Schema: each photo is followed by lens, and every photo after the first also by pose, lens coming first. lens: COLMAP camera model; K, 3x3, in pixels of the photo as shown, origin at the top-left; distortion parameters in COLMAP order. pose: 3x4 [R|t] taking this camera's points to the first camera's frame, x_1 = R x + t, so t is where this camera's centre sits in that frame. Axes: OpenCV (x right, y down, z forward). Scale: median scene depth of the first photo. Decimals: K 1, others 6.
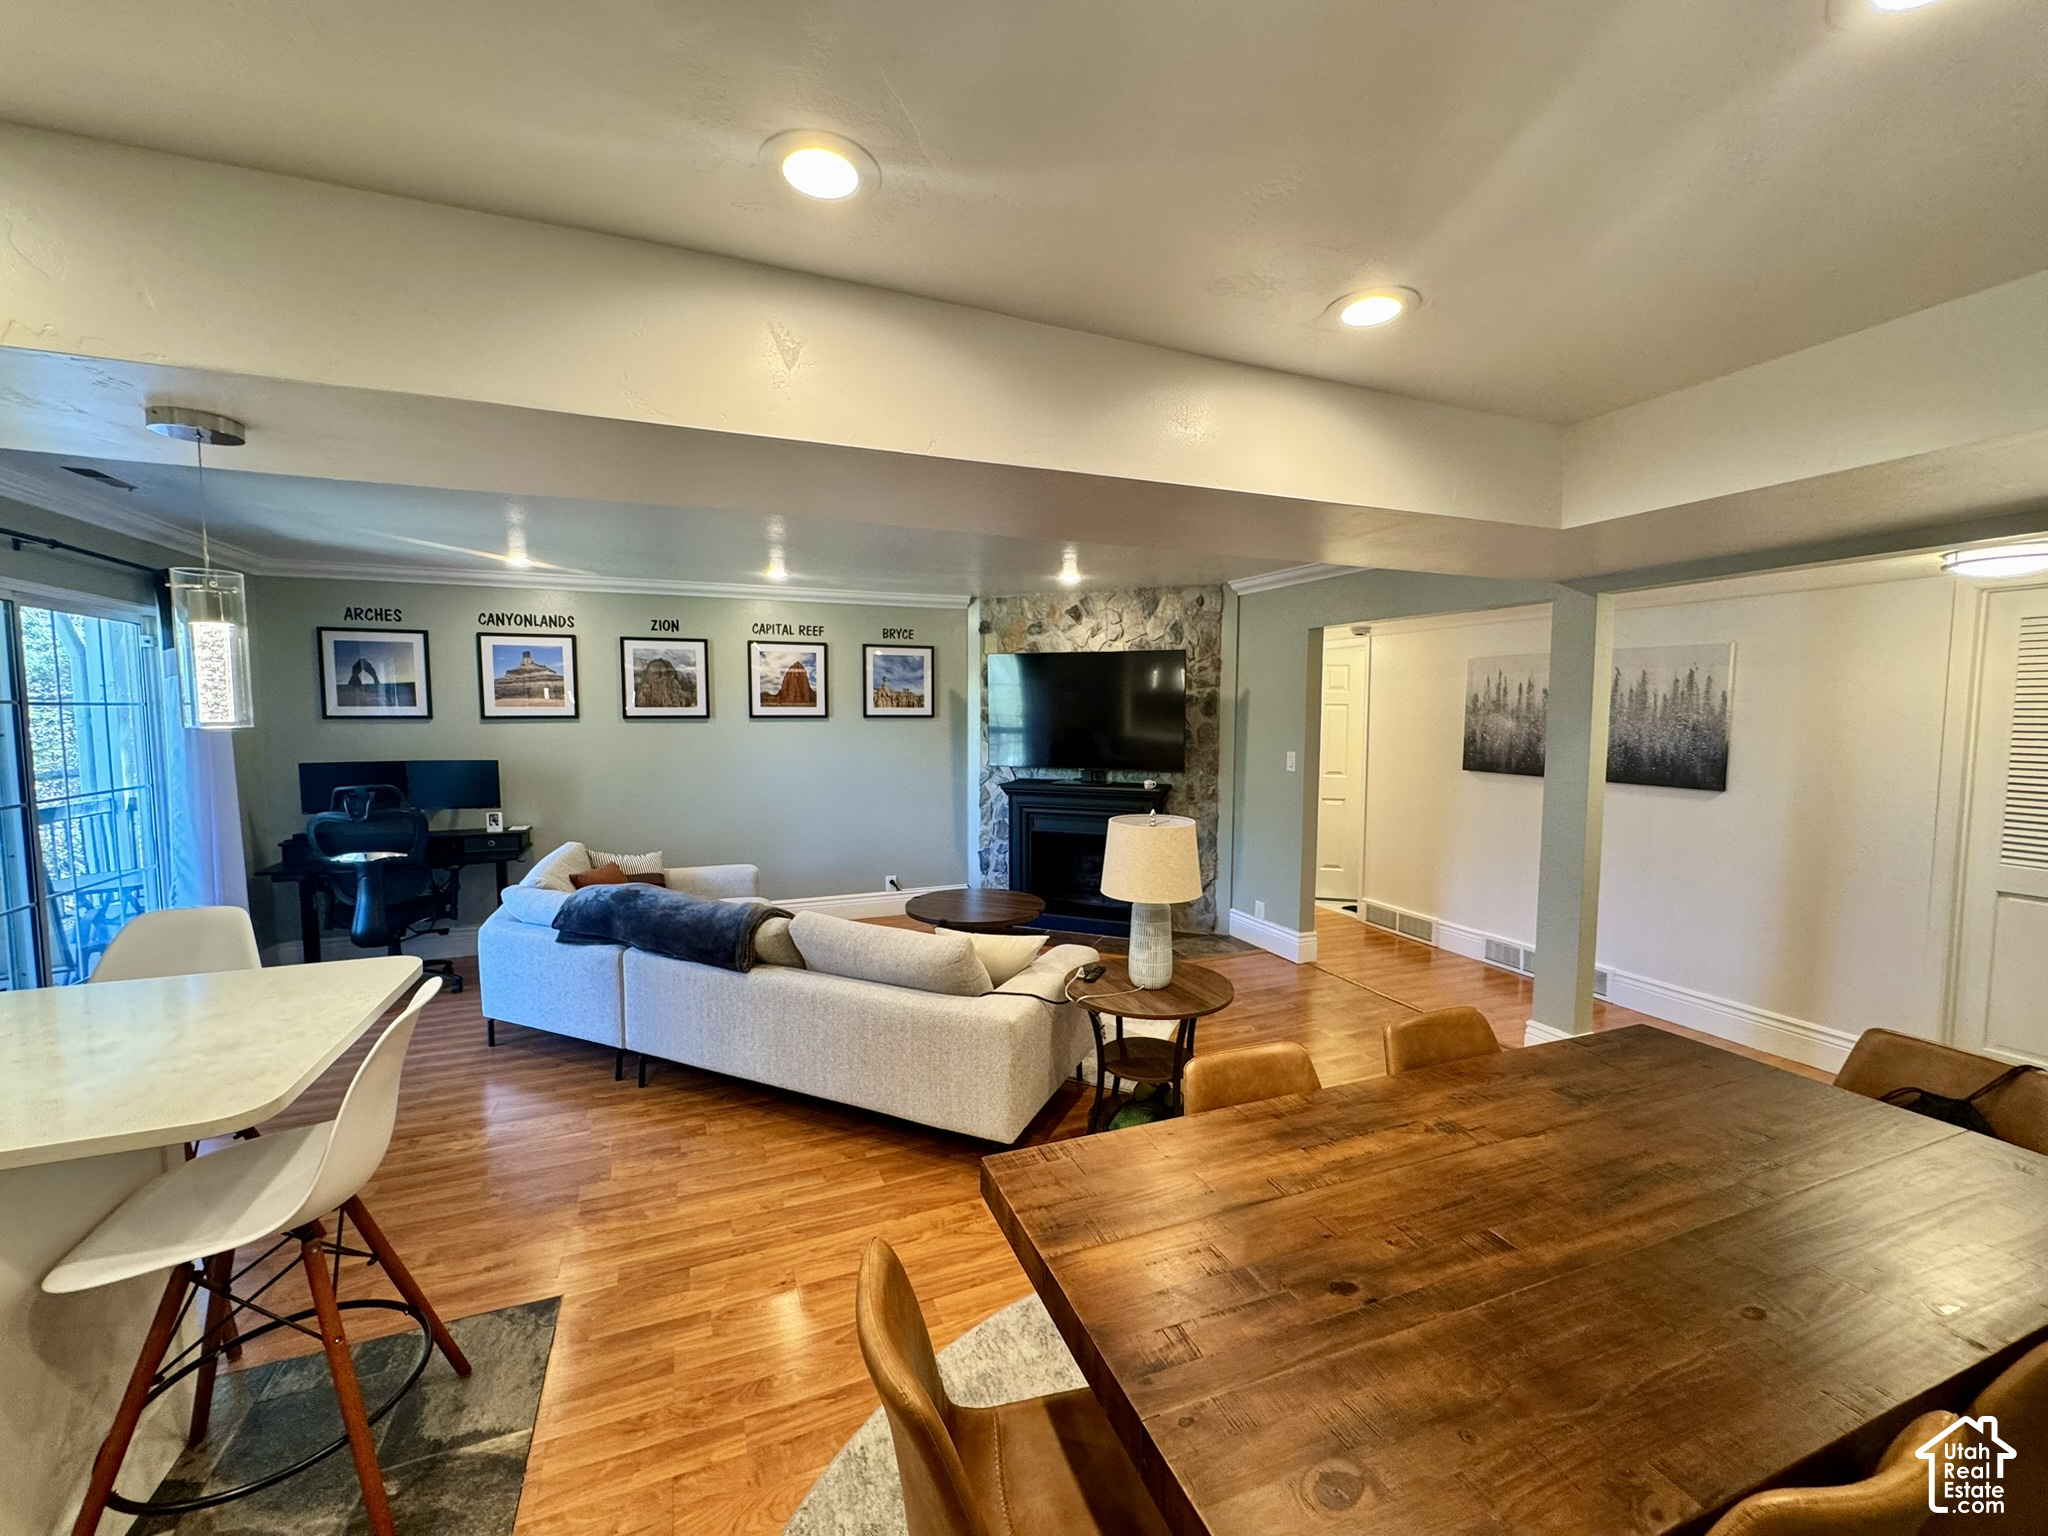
lens RADIAL K [[818.2, 0, 1024.0], [0, 818.2, 768.0], [0, 0, 1]] dist [-0.002216, -0.000112]
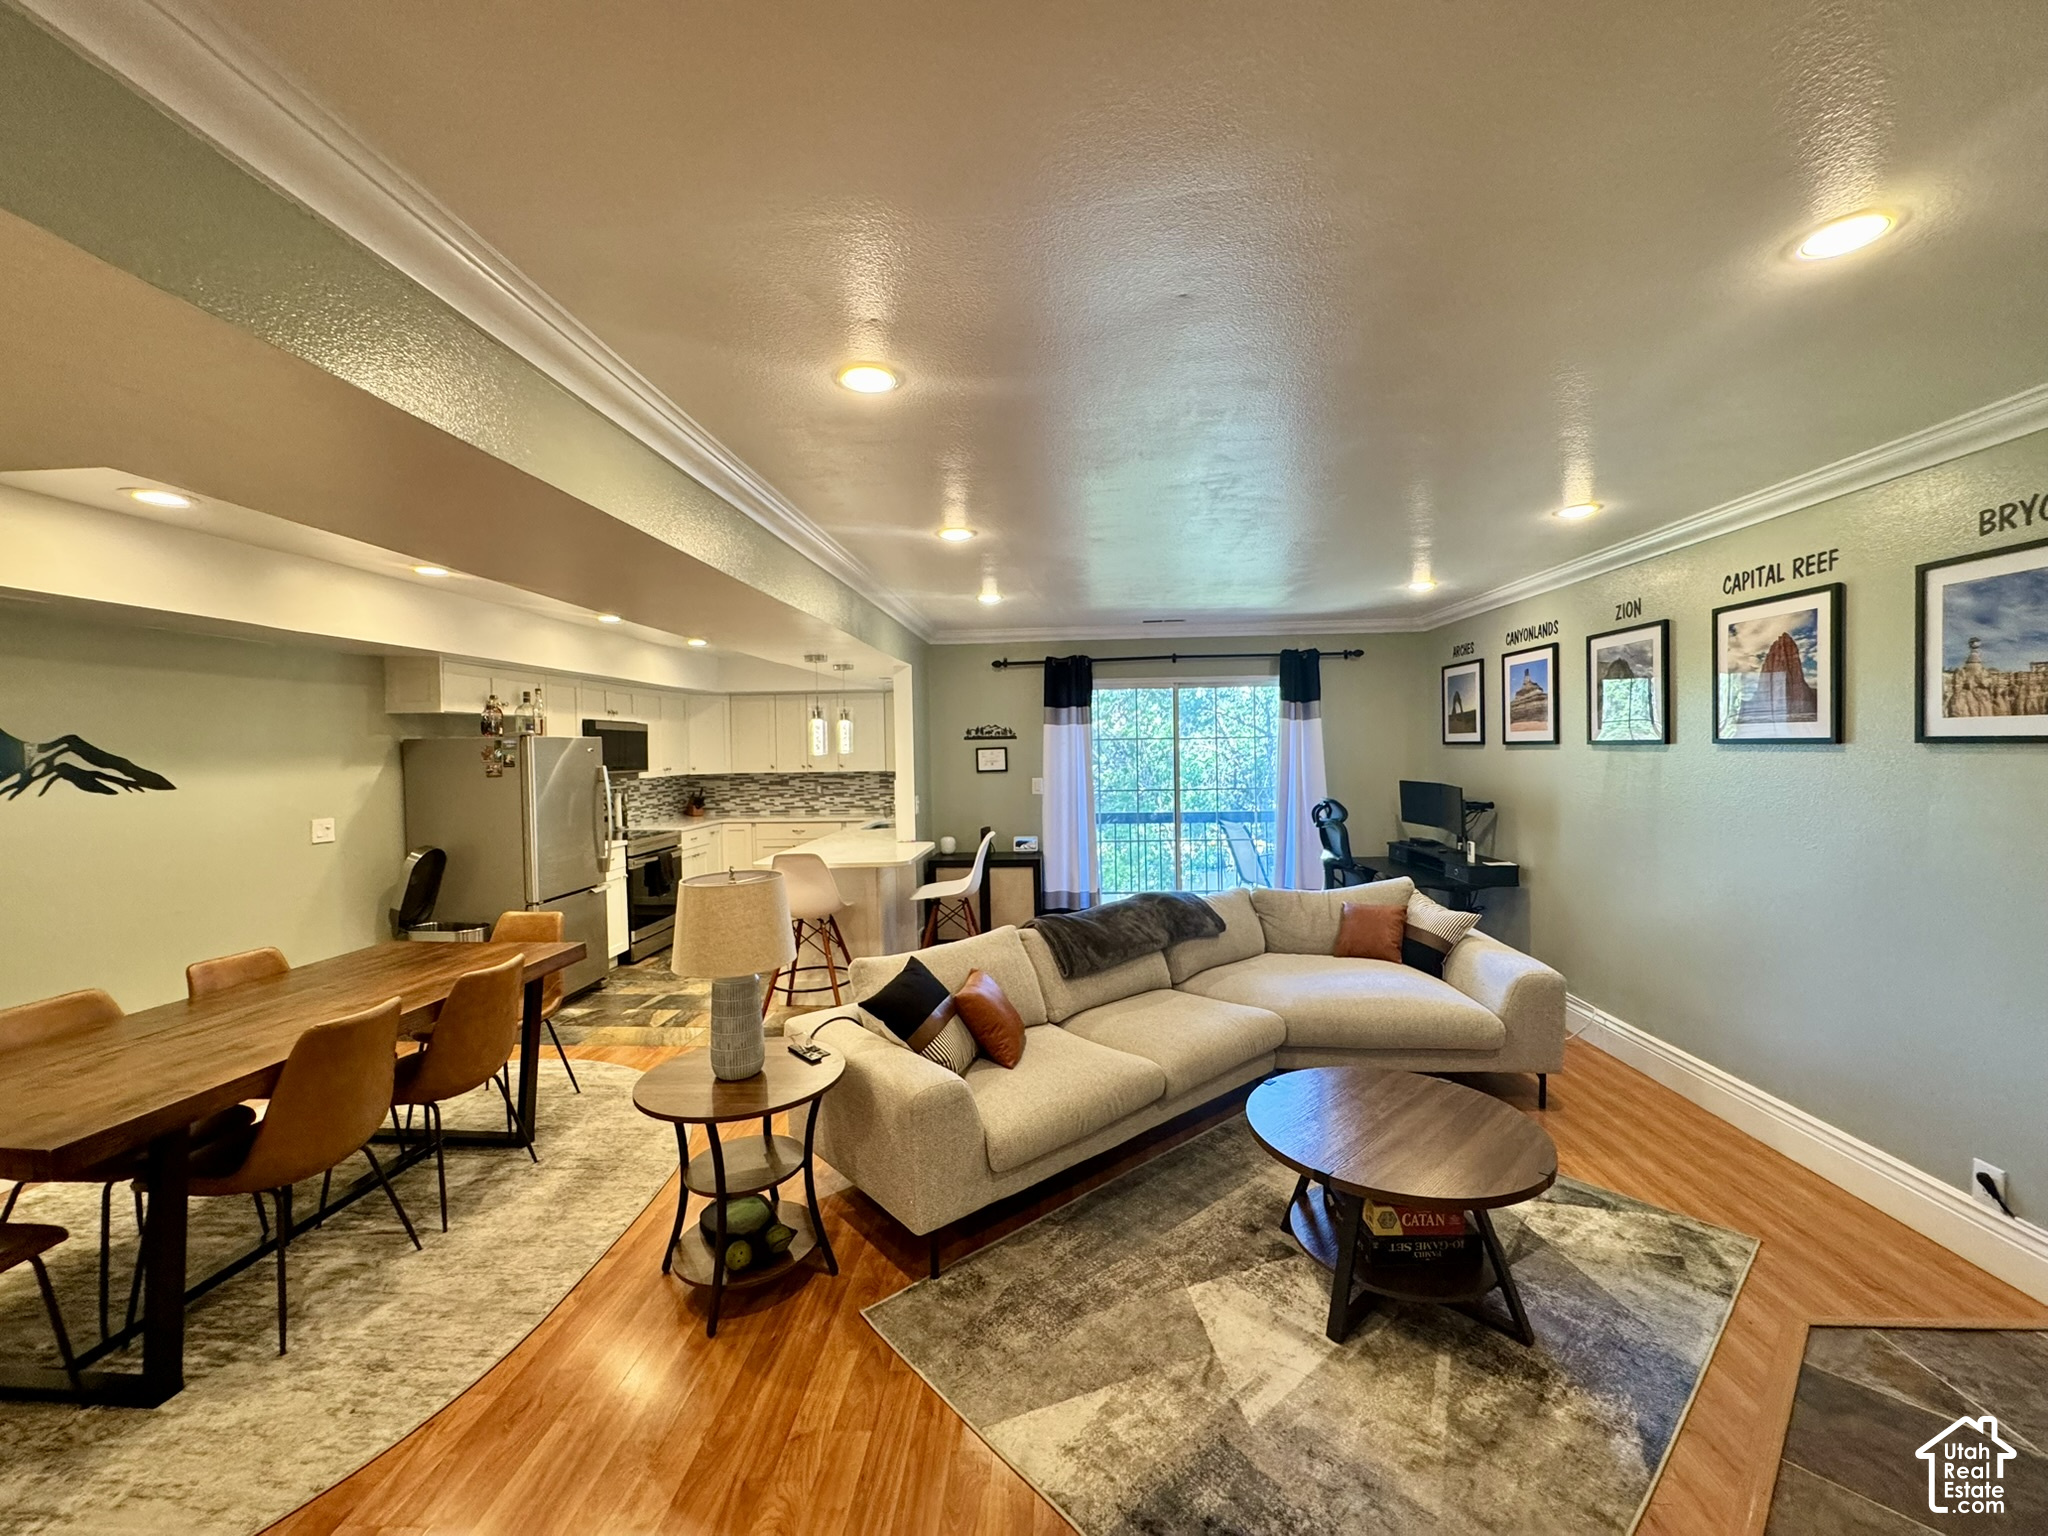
lens RADIAL K [[818.2, 0, 1024.0], [0, 818.2, 768.0], [0, 0, 1]] dist [-0.002216, -0.000112]
pose [[-0.431499, 0.029885, -0.901618, 0.405892], [-0.046495, 0.997386, 0.055310, -0.055511], [0.900914, 0.065787, -0.428982, 0.842265]]
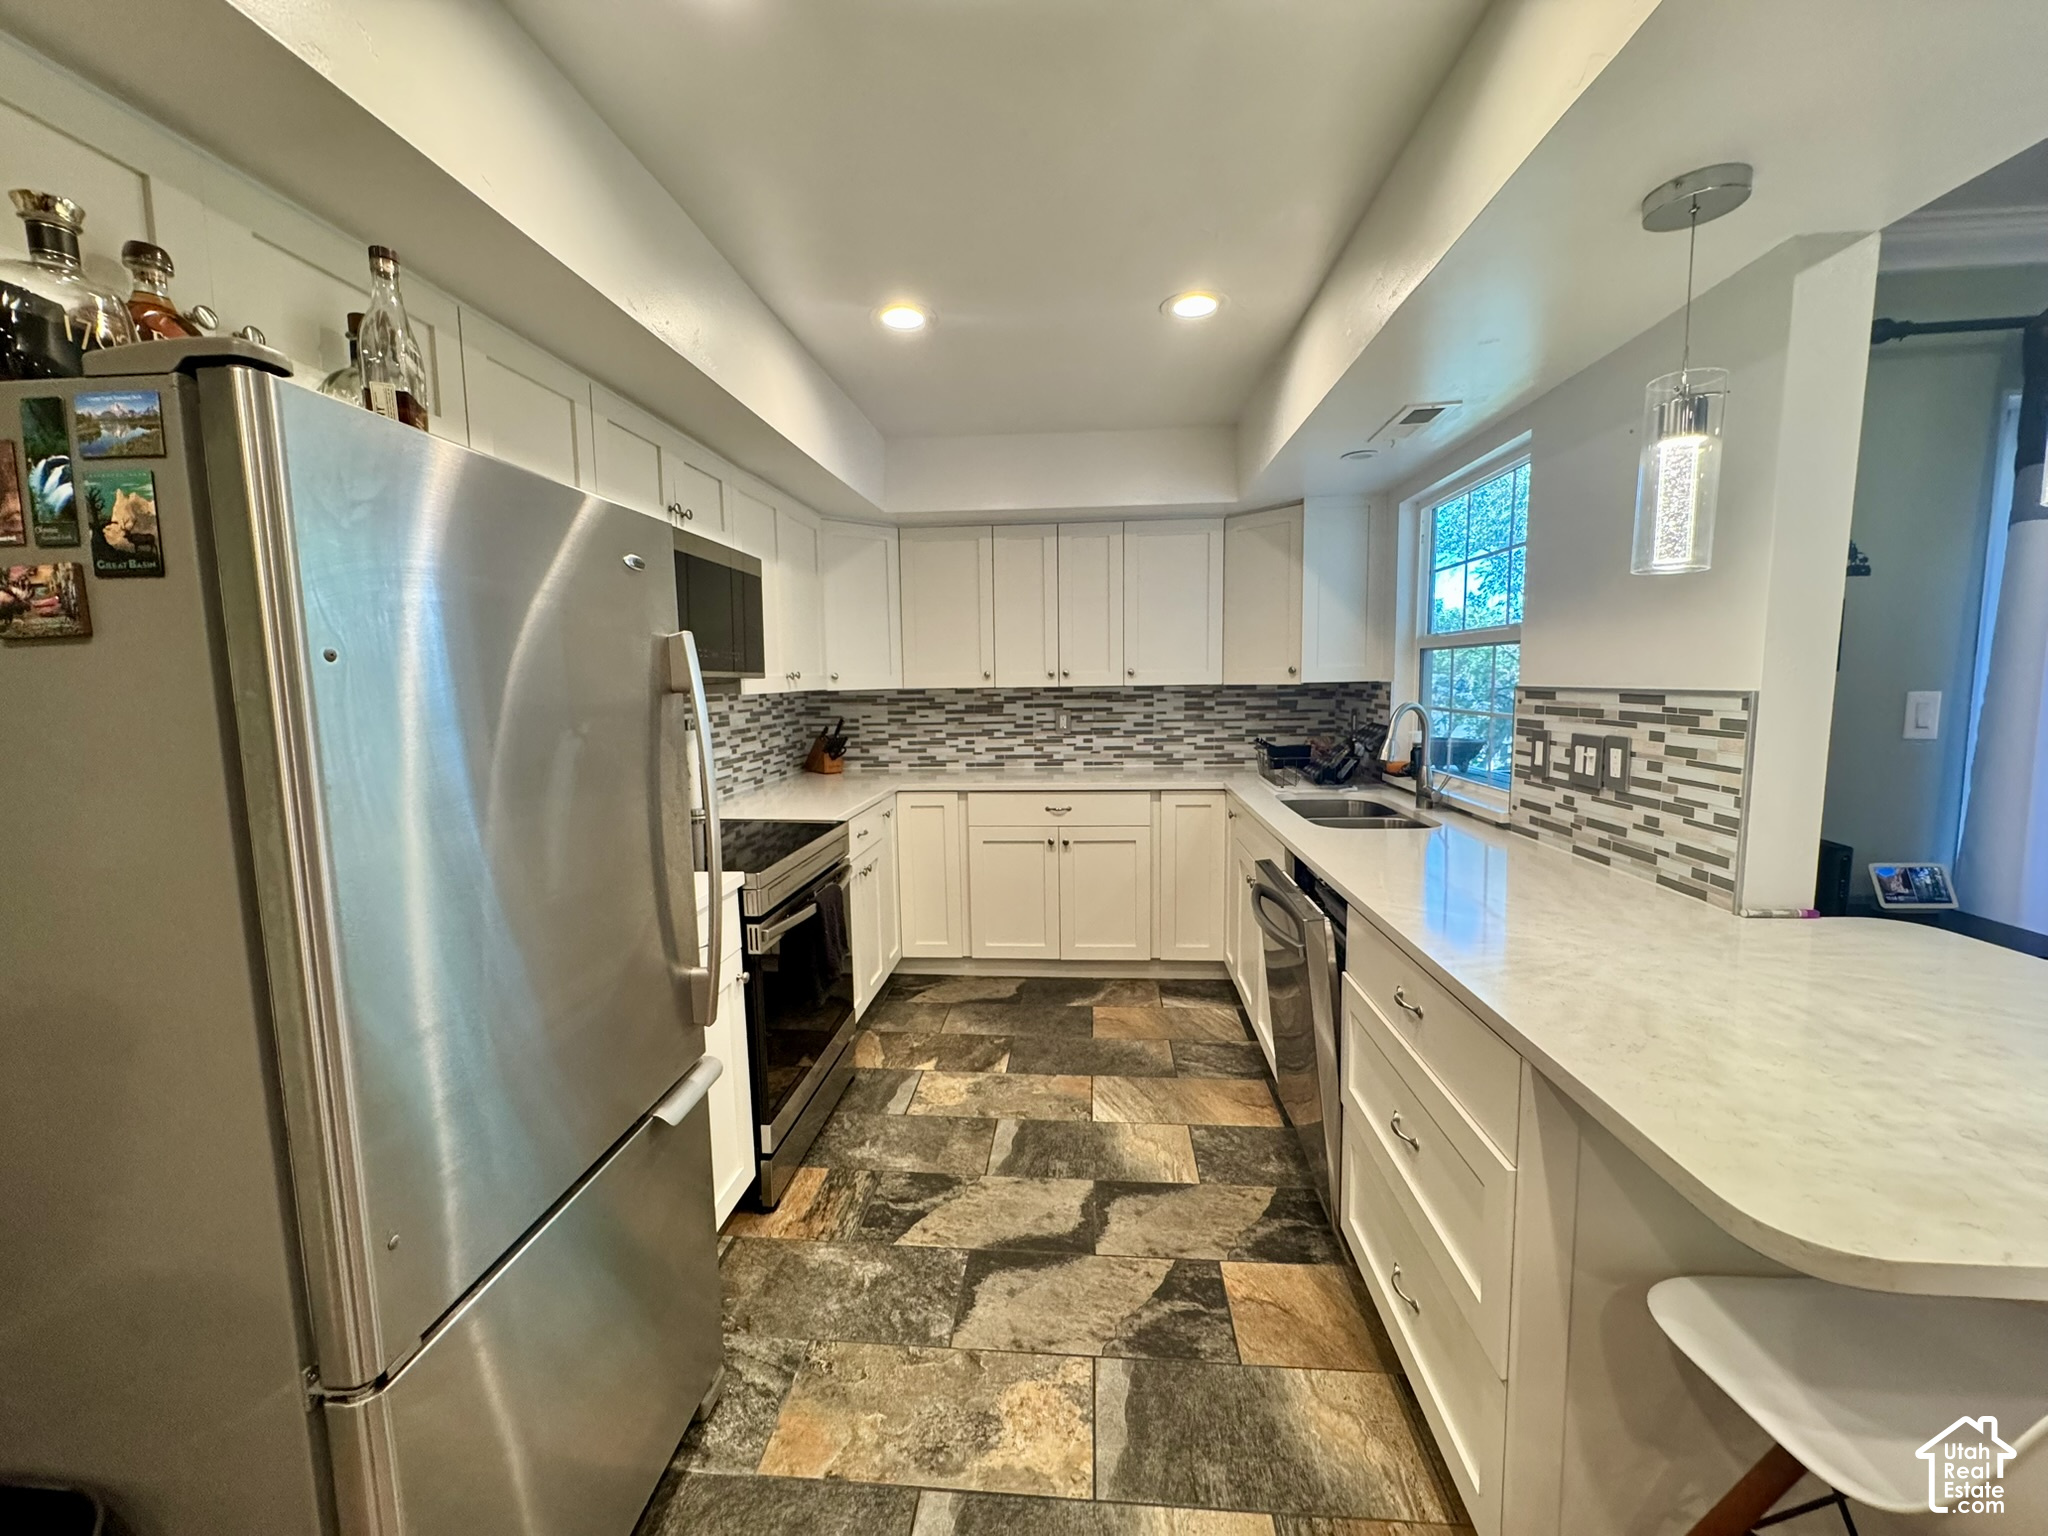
lens RADIAL K [[818.2, 0, 1024.0], [0, 818.2, 768.0], [0, 0, 1]] dist [-0.002216, -0.000112]
pose [[-0.452070, 0.103284, -0.885982, -0.074727], [-0.047214, 0.989110, 0.139397, 0.020564], [0.890732, 0.104848, -0.442271, 0.183825]]
